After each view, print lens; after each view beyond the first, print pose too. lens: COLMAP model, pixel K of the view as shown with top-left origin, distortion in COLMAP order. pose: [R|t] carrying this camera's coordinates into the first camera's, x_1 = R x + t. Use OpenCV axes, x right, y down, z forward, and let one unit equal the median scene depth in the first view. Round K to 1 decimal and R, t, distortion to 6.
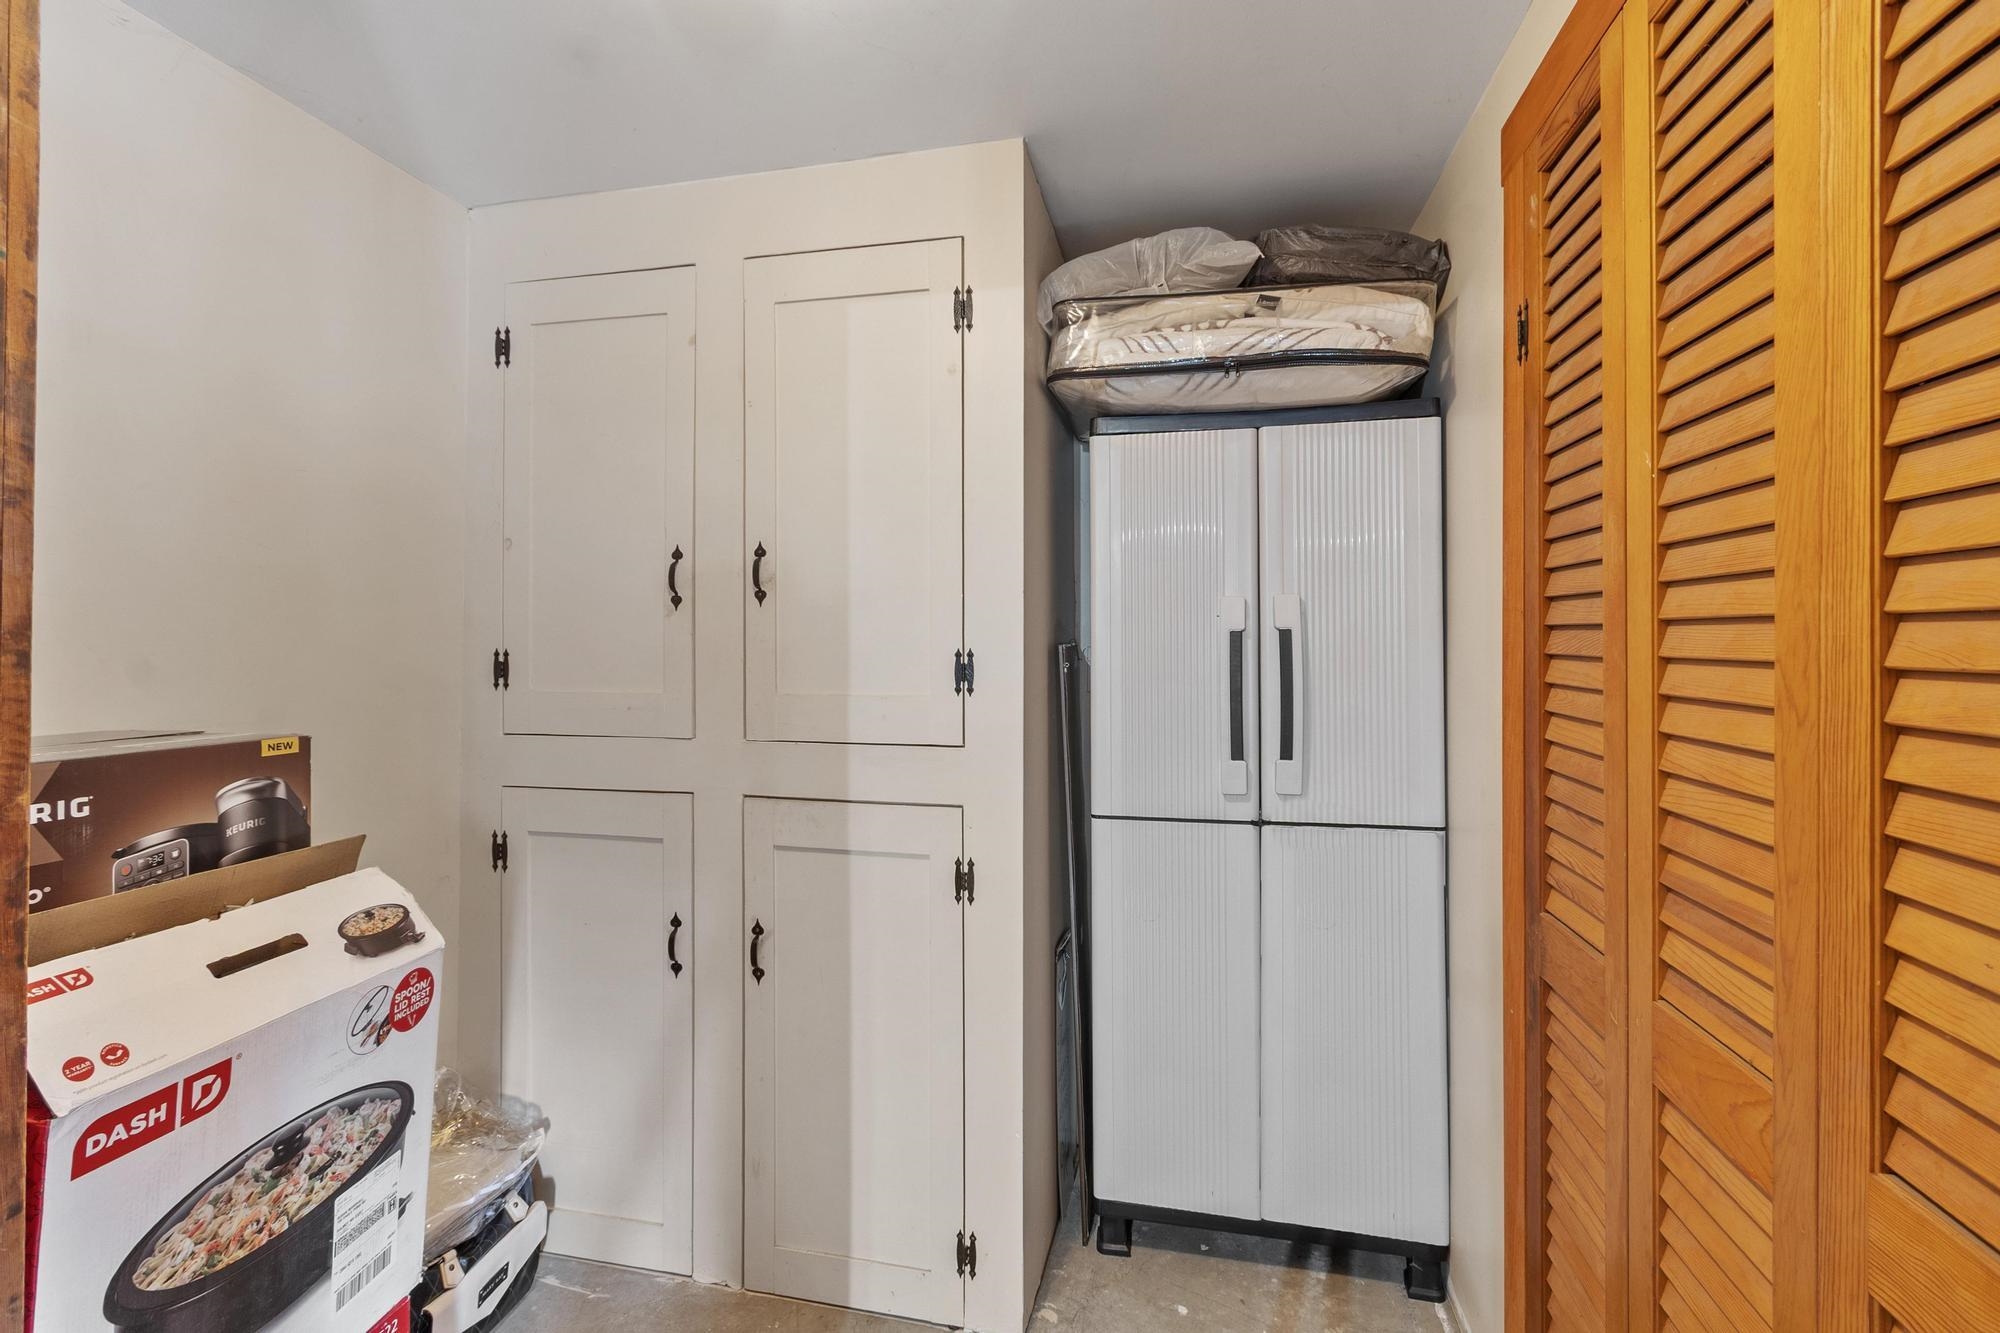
lens RADIAL K [[900.6, 0, 994.8], [0, 900.6, 659.8], [0, 0, 1]] dist [-0.001307, -0.000036]
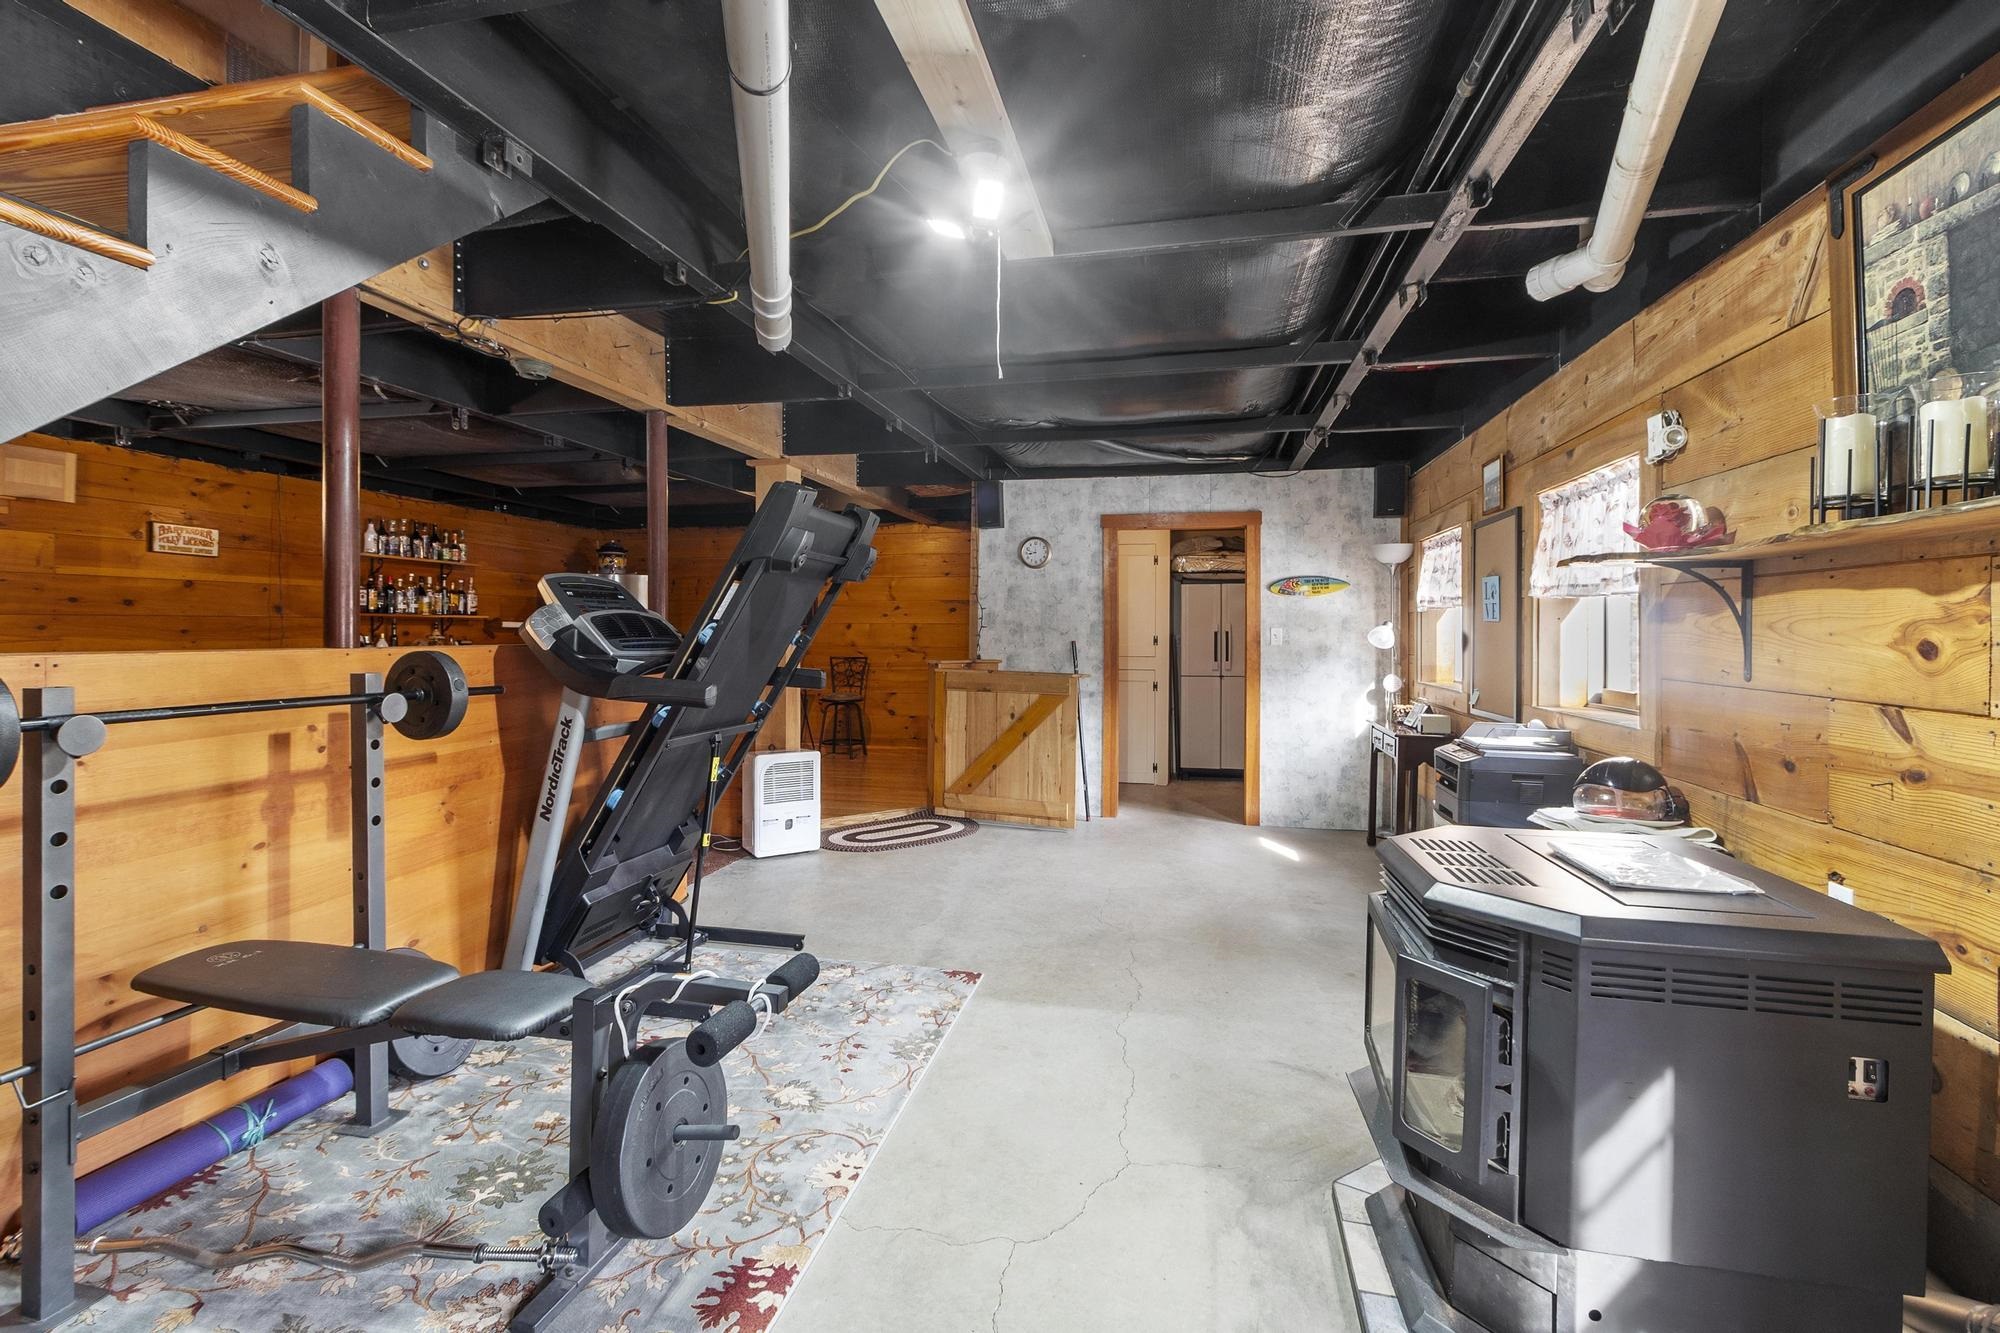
lens RADIAL K [[900.6, 0, 993.9], [0, 900.6, 643.6], [0, 0, 1]] dist [-0.001307, -0.000036]
pose [[0.999920, 0.003425, -0.012152, -0.762118], [-0.003321, 0.999958, 0.008561, -0.005906], [0.012181, -0.008519, 0.999890, -3.395931]]
